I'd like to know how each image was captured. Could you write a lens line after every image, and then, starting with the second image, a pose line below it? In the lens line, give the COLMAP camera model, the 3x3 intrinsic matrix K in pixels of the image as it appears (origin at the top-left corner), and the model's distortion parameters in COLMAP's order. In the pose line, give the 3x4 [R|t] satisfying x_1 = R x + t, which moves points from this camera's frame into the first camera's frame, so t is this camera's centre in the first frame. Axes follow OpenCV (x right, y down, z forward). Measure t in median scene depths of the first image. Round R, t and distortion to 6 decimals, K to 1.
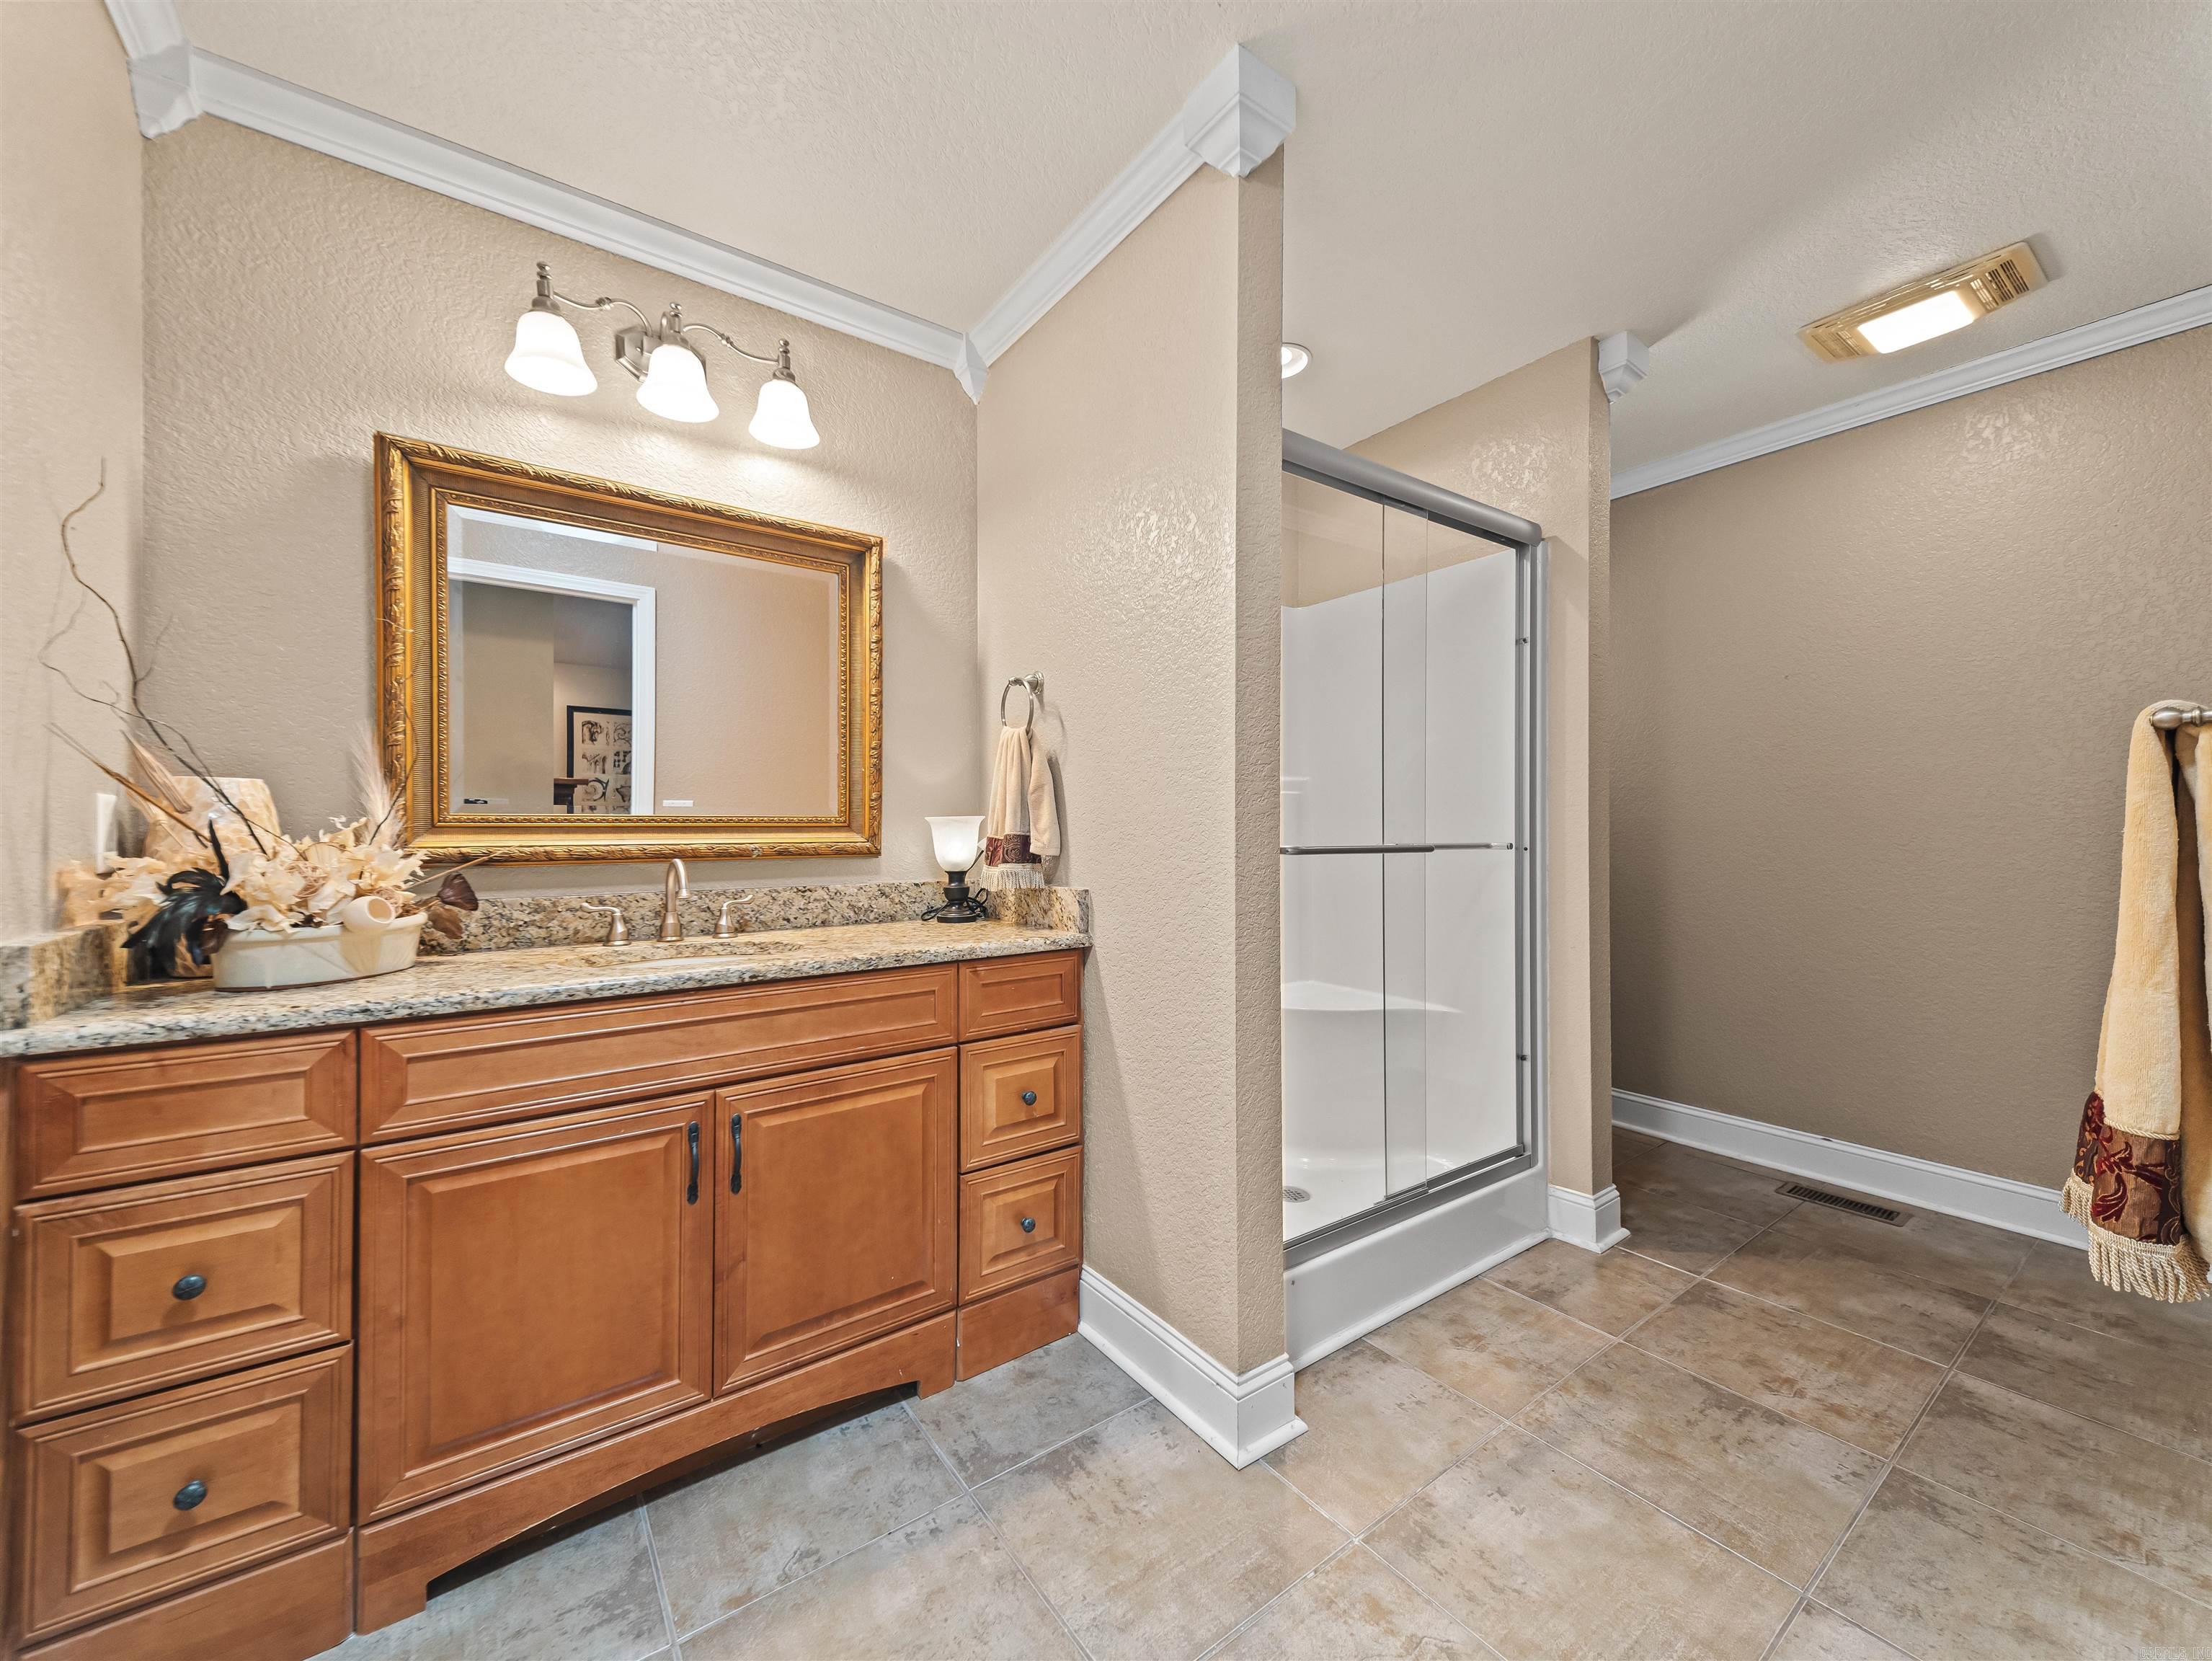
lens RADIAL K [[857.8, 0, 1107.8], [0, 857.8, 827.9], [0, 0, 1]] dist [0.014885, 0.000026]
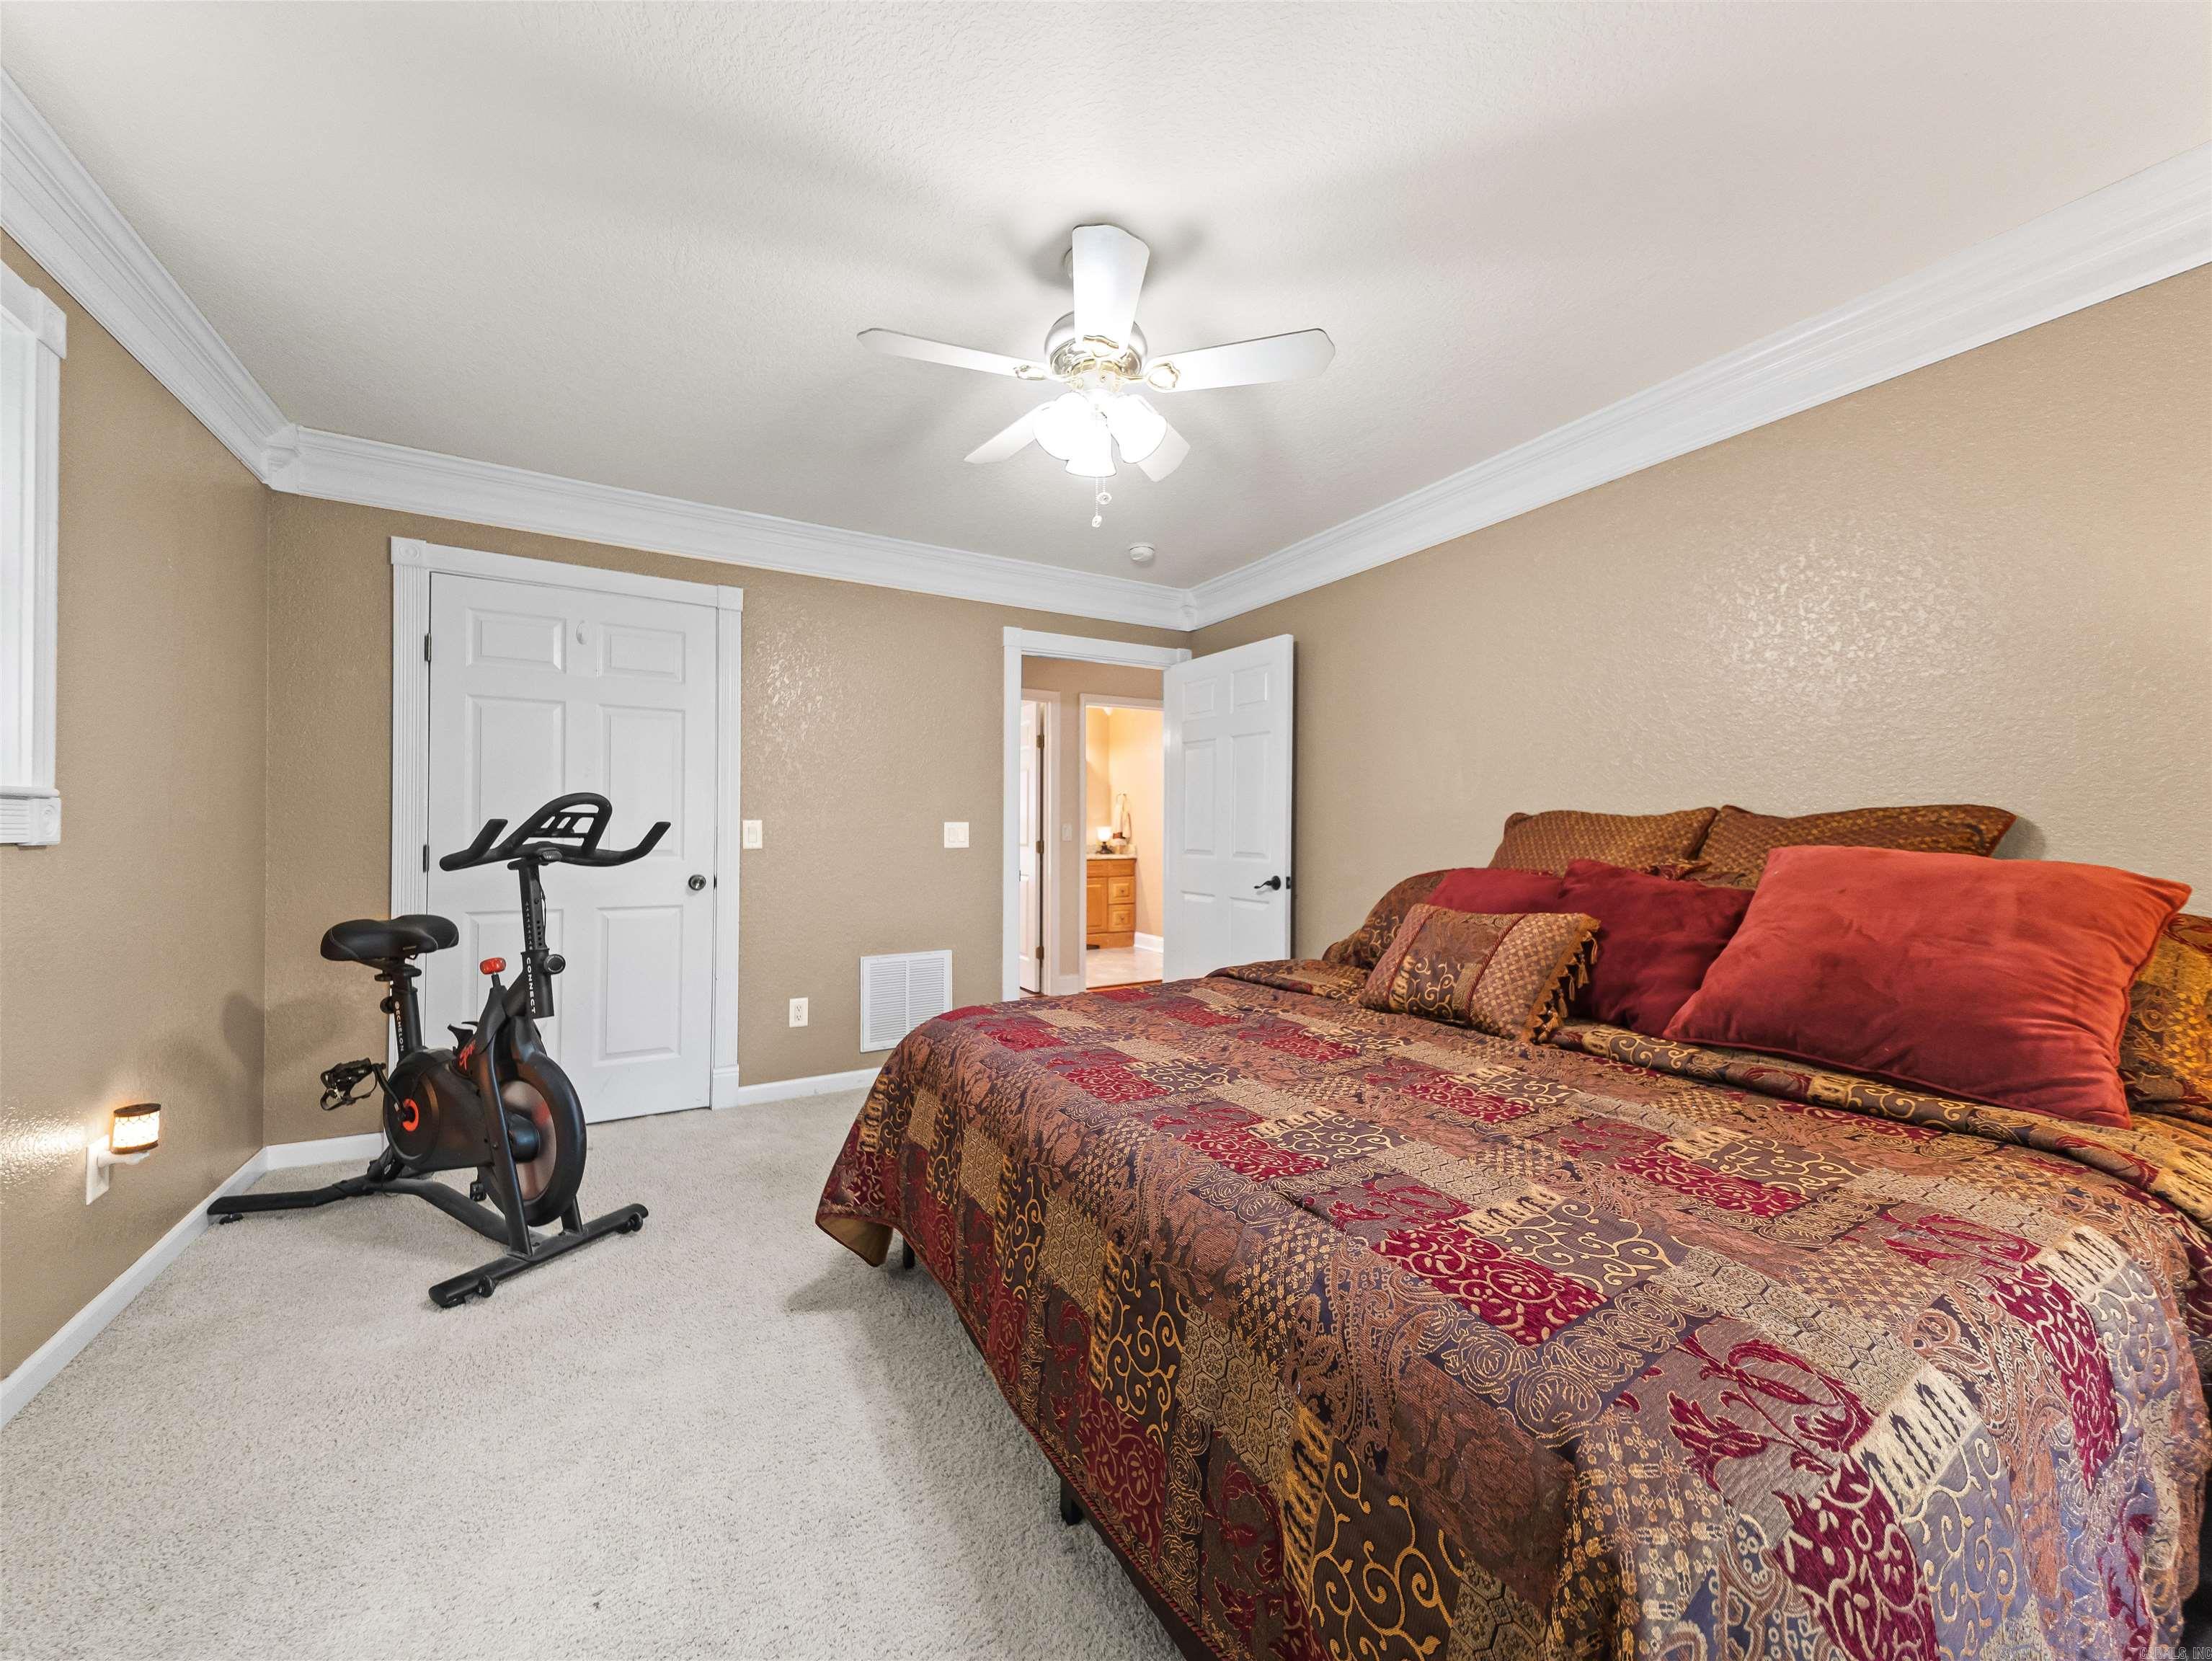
lens RADIAL K [[857.8, 0, 1106.7], [0, 857.8, 831.9], [0, 0, 1]] dist [0.014885, 0.000026]
pose [[0.995751, 0.005279, -0.091939, 0.219097], [-0.005284, 0.999986, 0.000184, 0.006855], [0.091939, 0.000303, 0.995765, -3.225666]]
